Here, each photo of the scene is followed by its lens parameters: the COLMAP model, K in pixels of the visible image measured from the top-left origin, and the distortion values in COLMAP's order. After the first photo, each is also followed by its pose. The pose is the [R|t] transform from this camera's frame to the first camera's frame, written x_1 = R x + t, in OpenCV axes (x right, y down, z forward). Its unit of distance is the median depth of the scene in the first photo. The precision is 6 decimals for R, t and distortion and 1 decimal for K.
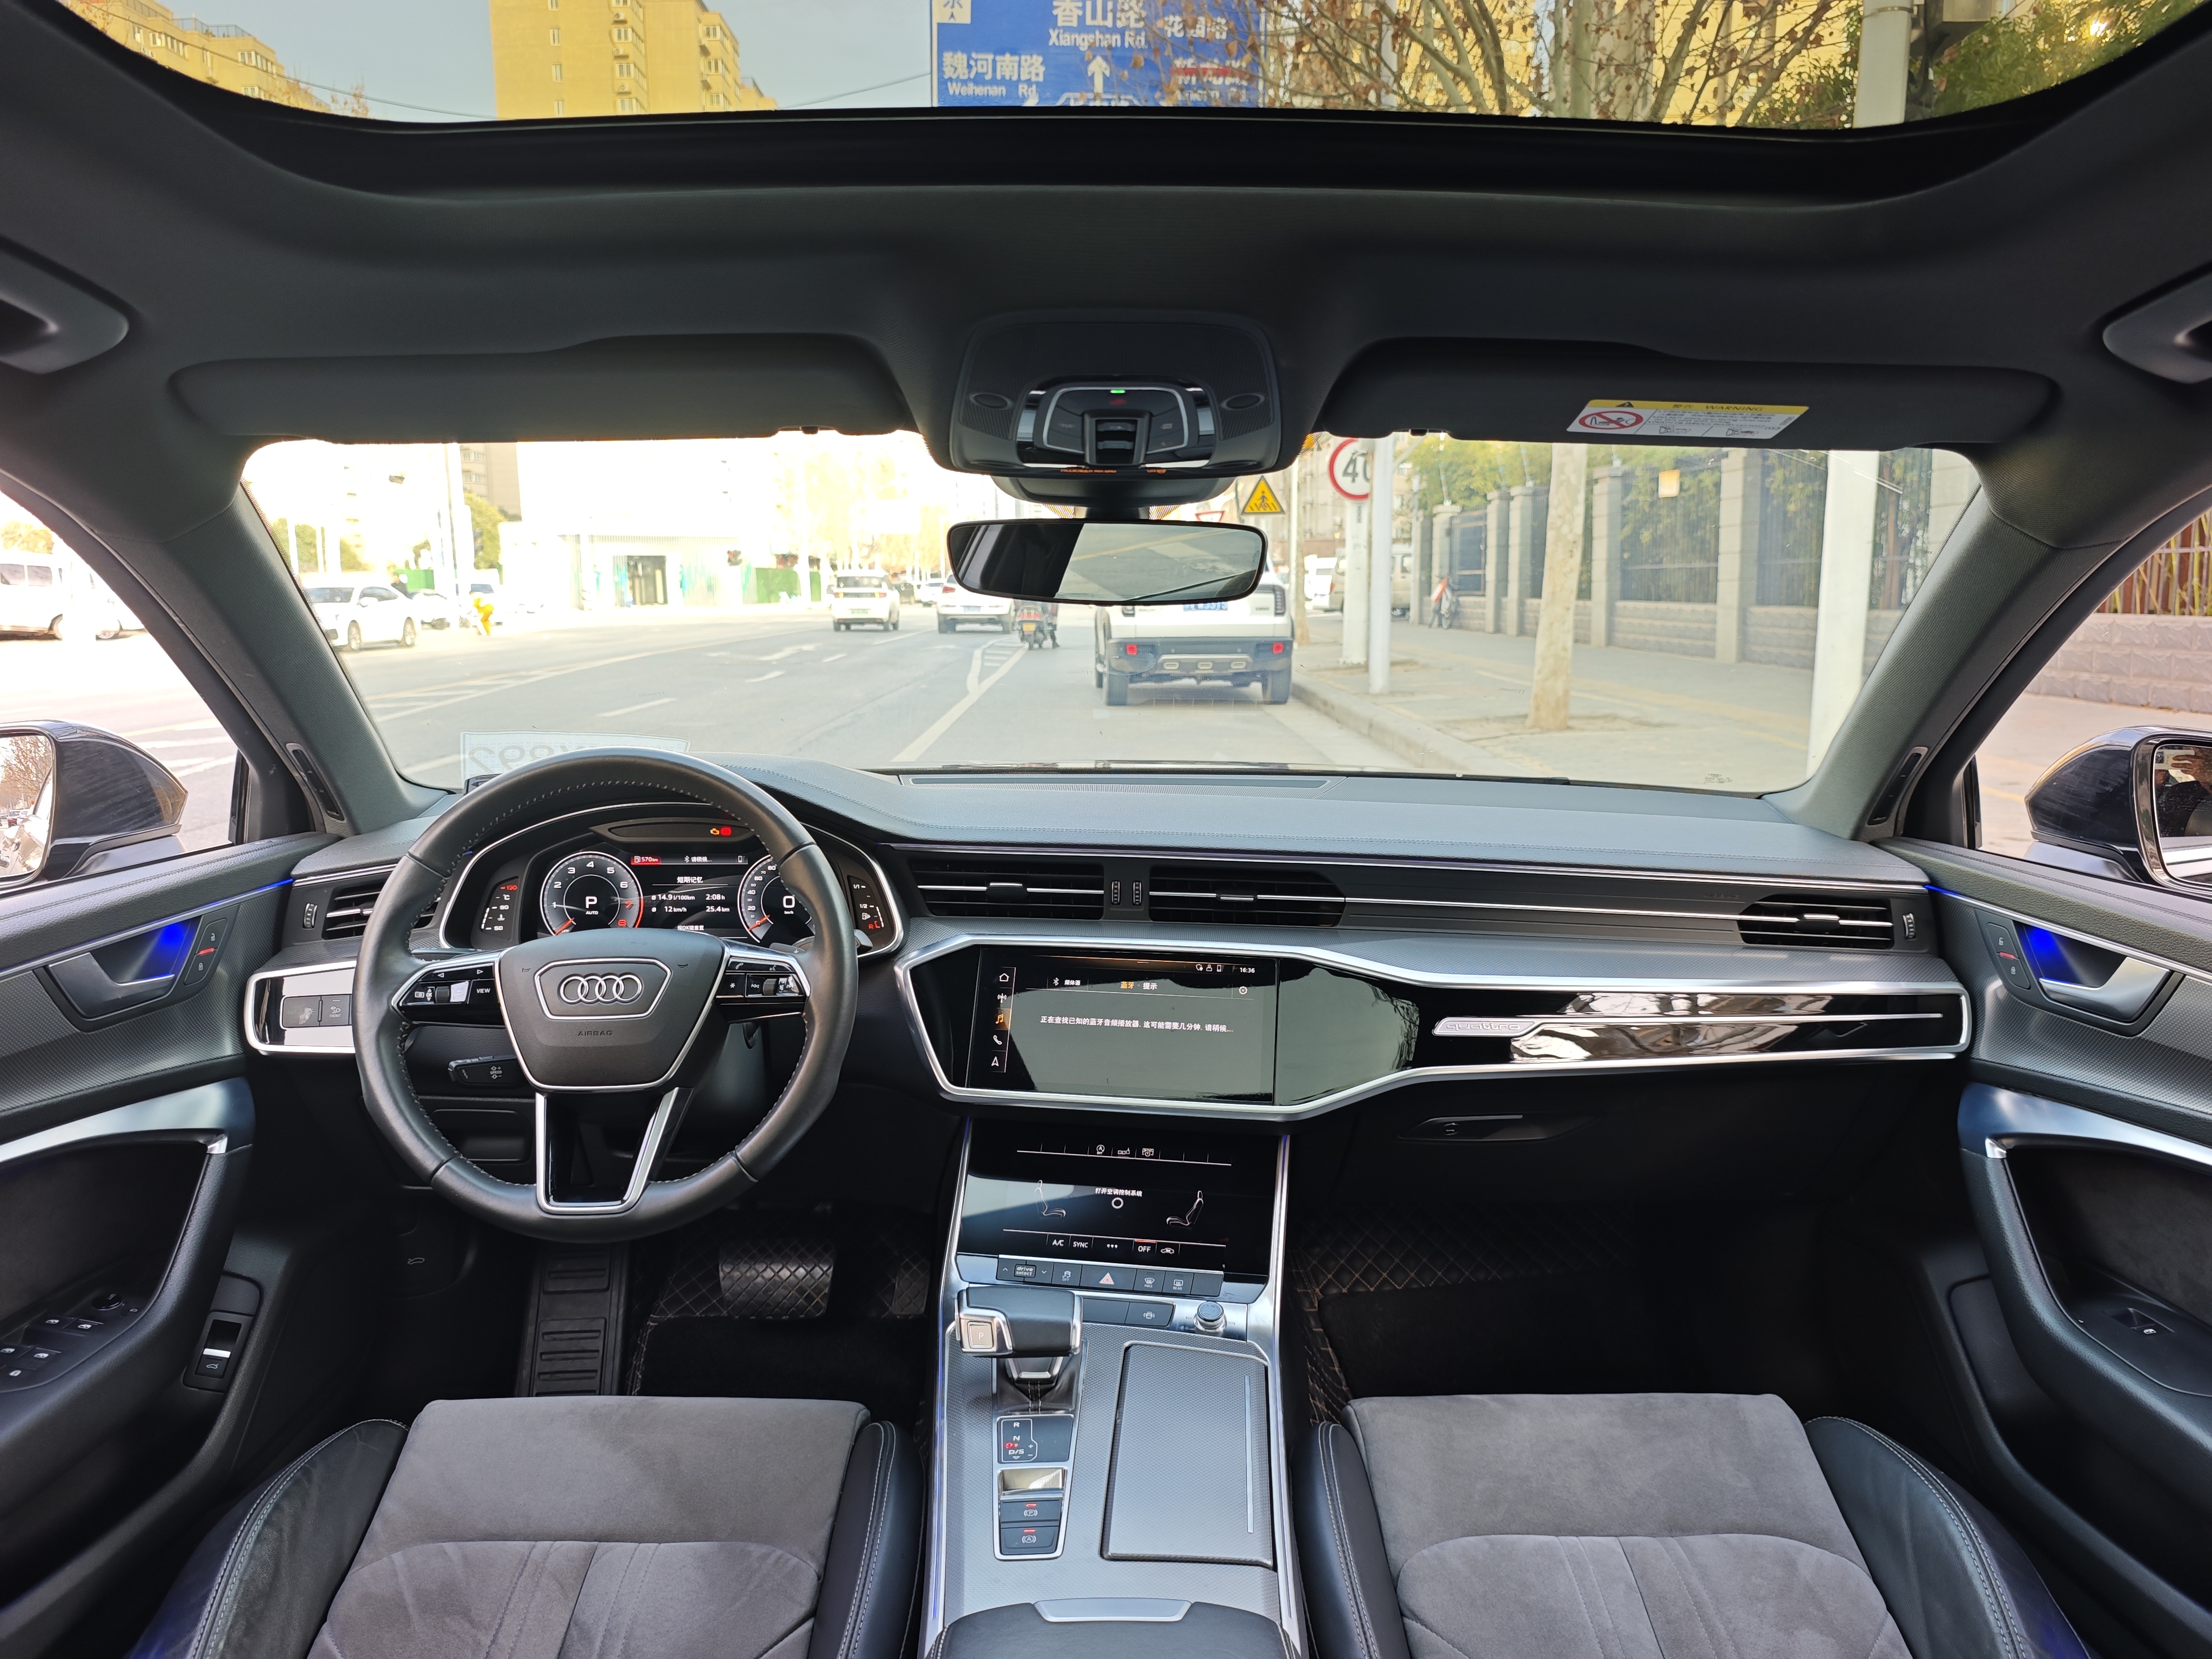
lens RADIAL K [[1566.5, 0, 1102.2], [0, 1566.5, 838.9], [0, 0, 1]] dist [-0.011151, 0.005975]
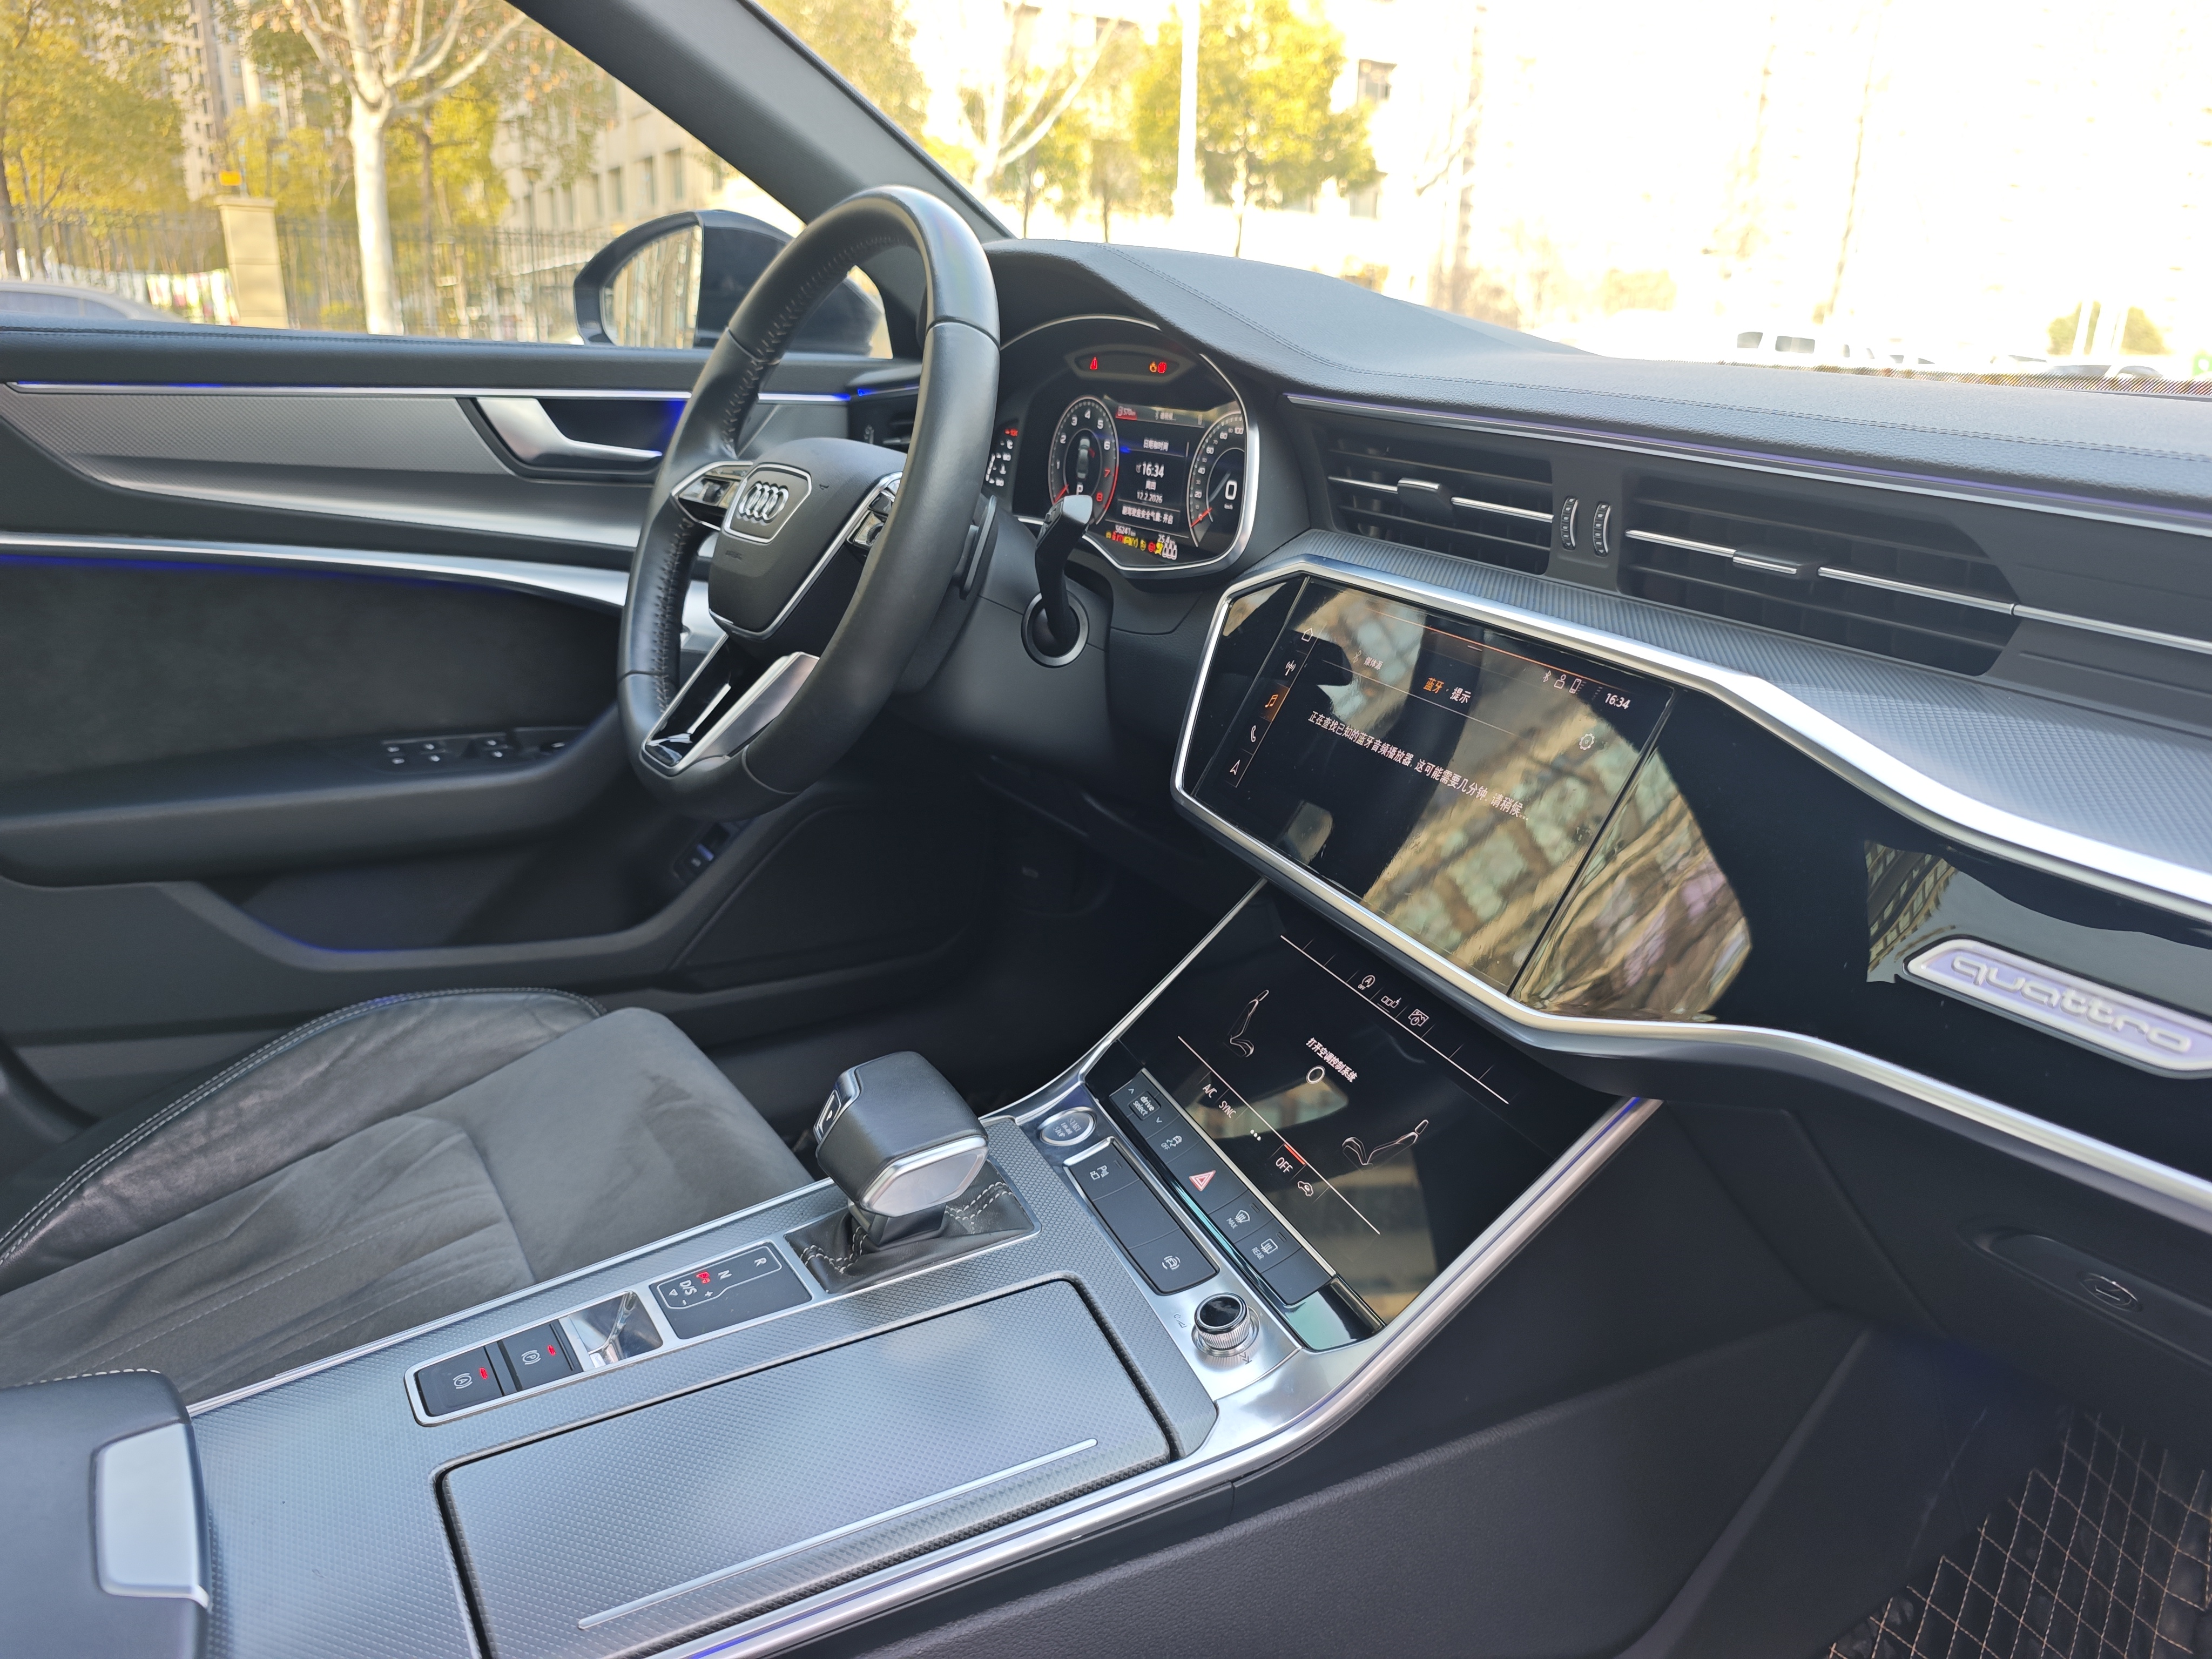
lens RADIAL K [[1566.5, 0, 1090.6], [0, 1566.5, 830.2], [0, 0, 1]] dist [-0.011151, 0.005975]
pose [[0.521321, 0.276175, -0.807436, 0.375424], [-0.173824, 0.960712, 0.216372, 0.049228], [0.835470, 0.027553, 0.548845, 0.631588]]
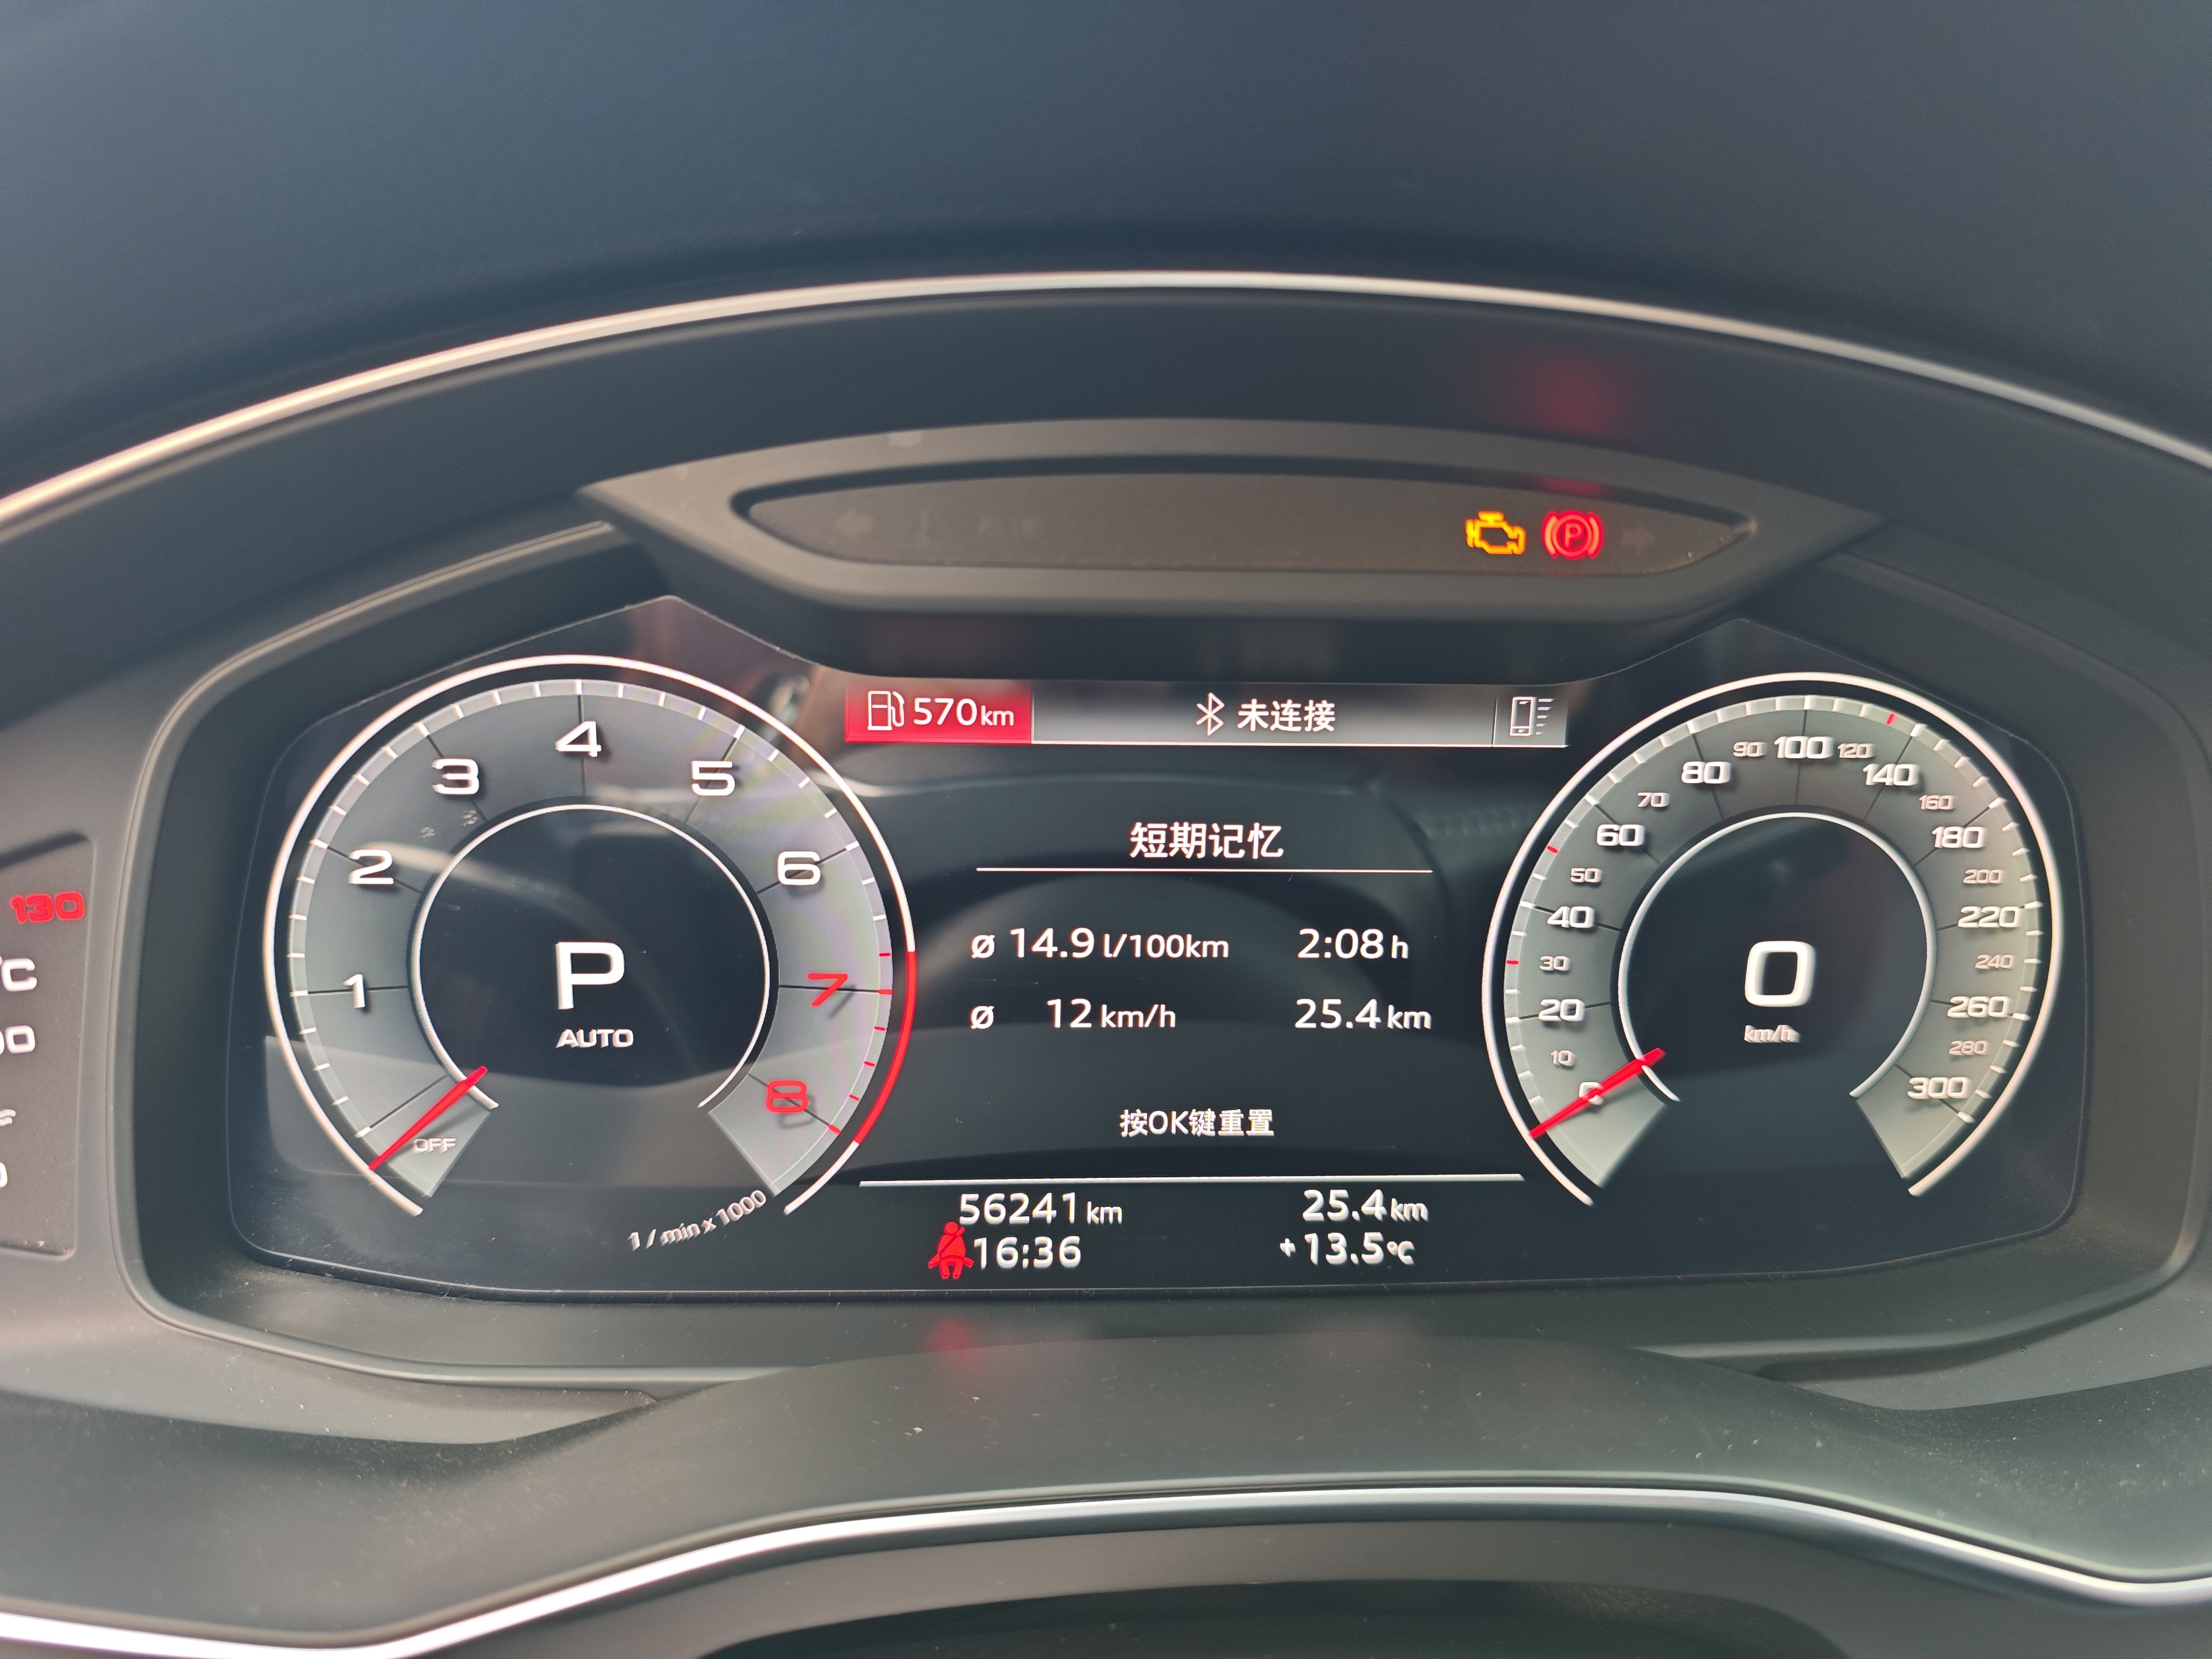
lens RADIAL K [[1566.5, 0, 1115.5], [0, 1566.5, 818.2], [0, 0, 1]] dist [-0.011151, 0.005975]
pose [[0.995438, 0.006351, 0.095195, -0.311514], [-0.021026, 0.987853, 0.153959, -0.000889], [-0.093061, -0.155258, 0.983481, 0.908348]]
